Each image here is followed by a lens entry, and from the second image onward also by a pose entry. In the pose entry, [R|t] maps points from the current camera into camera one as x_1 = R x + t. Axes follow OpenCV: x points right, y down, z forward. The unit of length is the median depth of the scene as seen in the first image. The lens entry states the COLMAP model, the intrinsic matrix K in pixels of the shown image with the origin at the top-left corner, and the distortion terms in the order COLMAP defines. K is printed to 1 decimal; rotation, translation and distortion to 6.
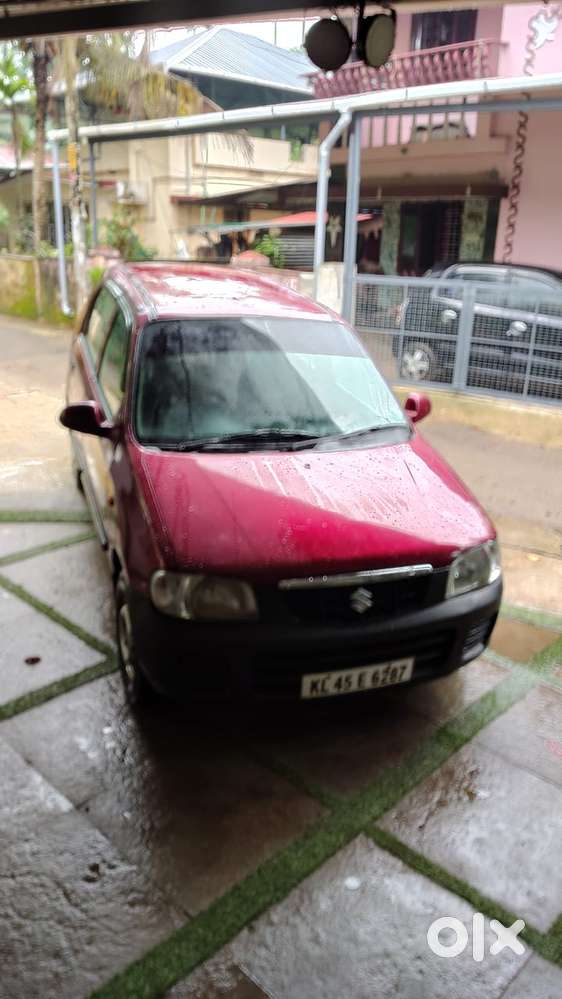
lens RADIAL K [[762.4, 0, 282.1], [0, 762.4, 499.0], [0, 0, 1]] dist [0.039140, -0.079961]
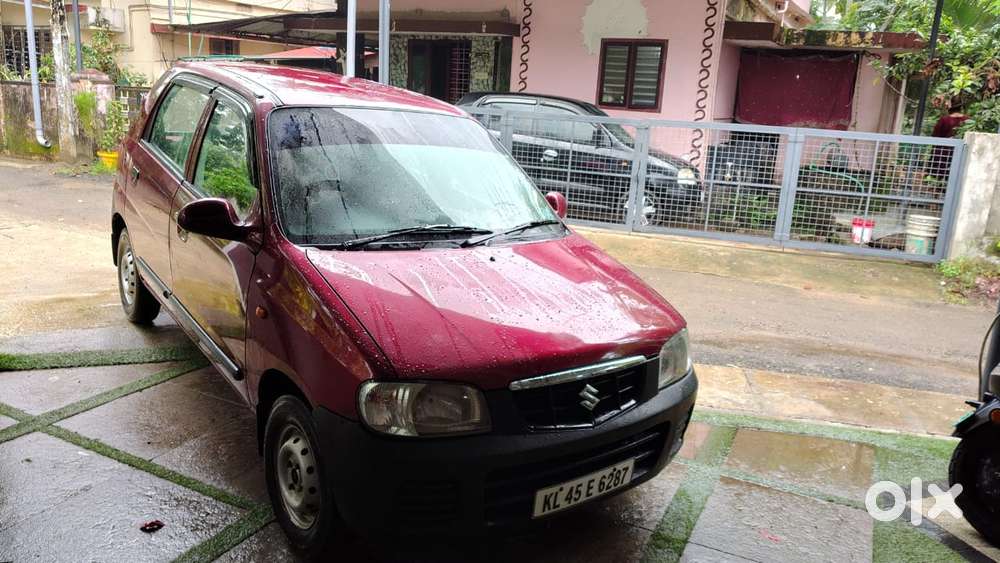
lens RADIAL K [[763.2, 0, 500.0], [0, 763.2, 281.5], [0, 0, 1]] dist [0.039140, -0.079961]
pose [[0.951284, -0.051588, 0.303970, -0.219401], [0.076577, 0.994542, -0.070862, 0.044481], [-0.298655, 0.090687, 0.950043, 0.137044]]
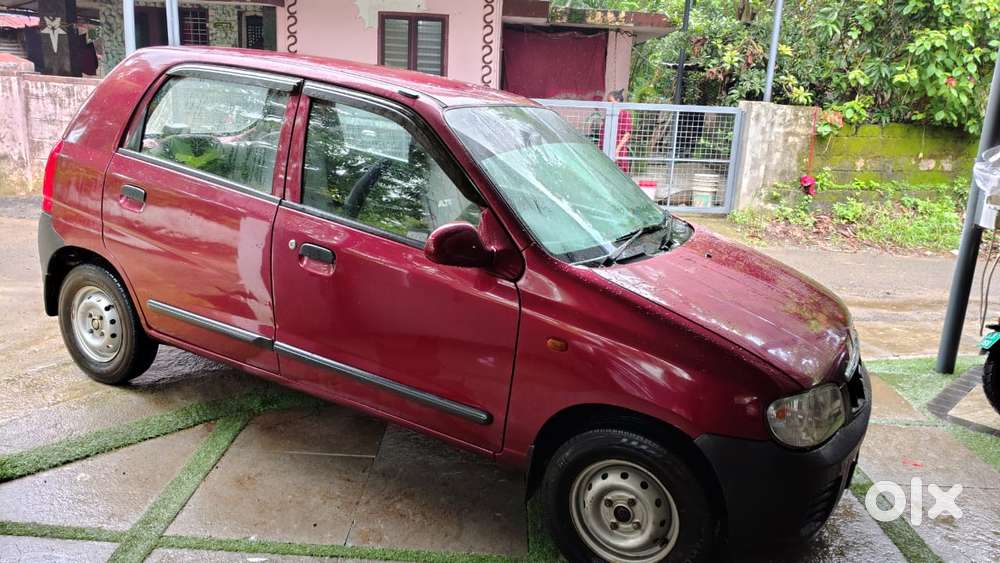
lens RADIAL K [[763.2, 0, 500.0], [0, 763.2, 281.5], [0, 0, 1]] dist [0.039140, -0.079961]
pose [[0.722022, -0.173747, 0.669699, -0.711952], [0.207274, 0.977816, 0.030216, -0.086164], [-0.660092, 0.116994, 0.742018, 0.468831]]
